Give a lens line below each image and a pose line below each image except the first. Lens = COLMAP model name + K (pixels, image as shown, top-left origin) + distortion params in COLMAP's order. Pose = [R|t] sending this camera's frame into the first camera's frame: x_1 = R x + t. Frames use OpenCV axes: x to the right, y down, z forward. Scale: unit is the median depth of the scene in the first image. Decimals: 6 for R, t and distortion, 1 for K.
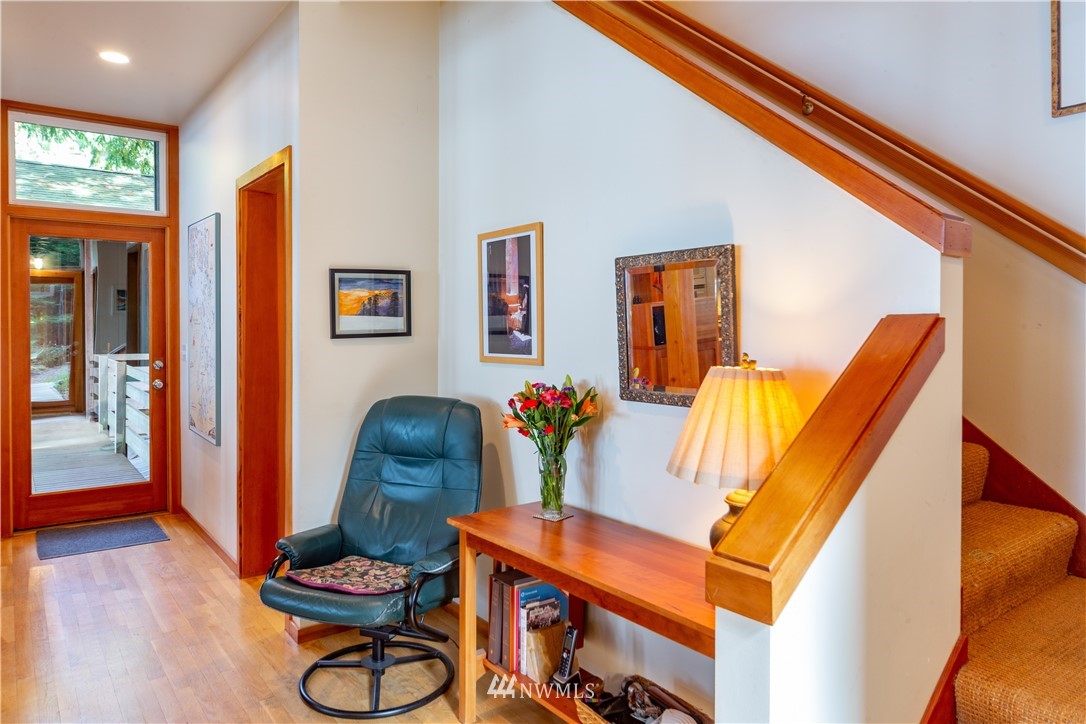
lens RADIAL K [[725.2, 0, 539.4], [0, 725.2, 334.5], [0, 0, 1]] dist [0.002712, 0.000513]
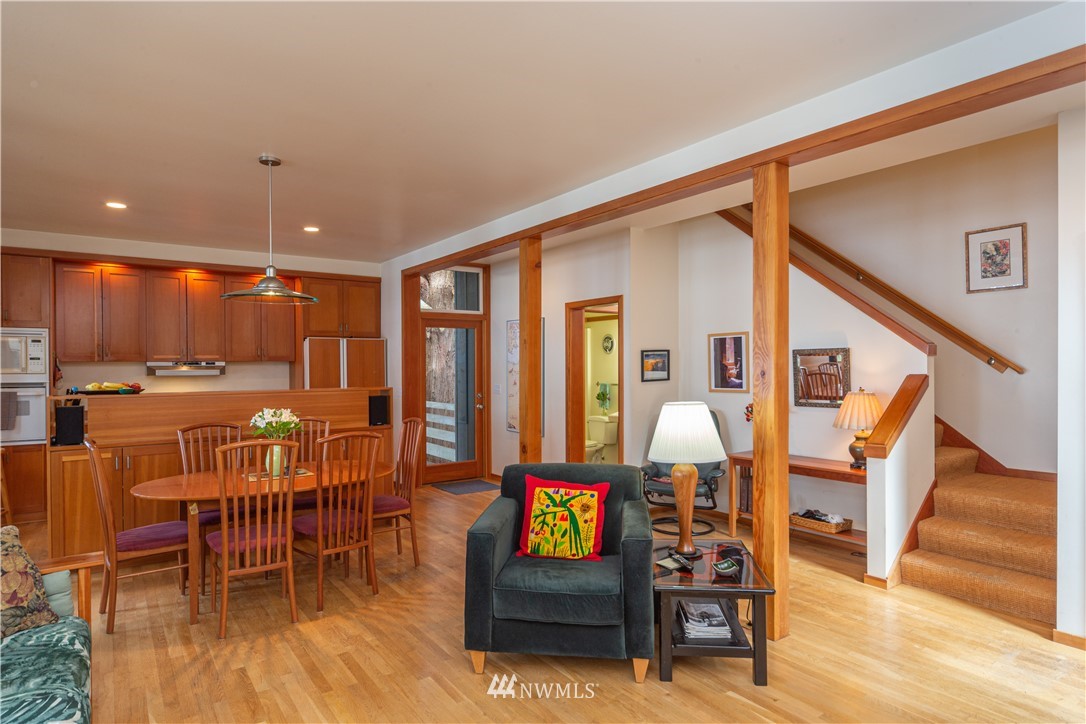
lens RADIAL K [[628.2, 0, 537.2], [0, 628.2, 362.1], [0, 0, 1]] dist [0.006733, -0.003397]
pose [[0.999766, -0.008343, -0.019935, -0.625110], [0.008033, 0.999847, -0.015558, -0.030236], [0.020062, 0.015395, 0.999680, -1.017639]]
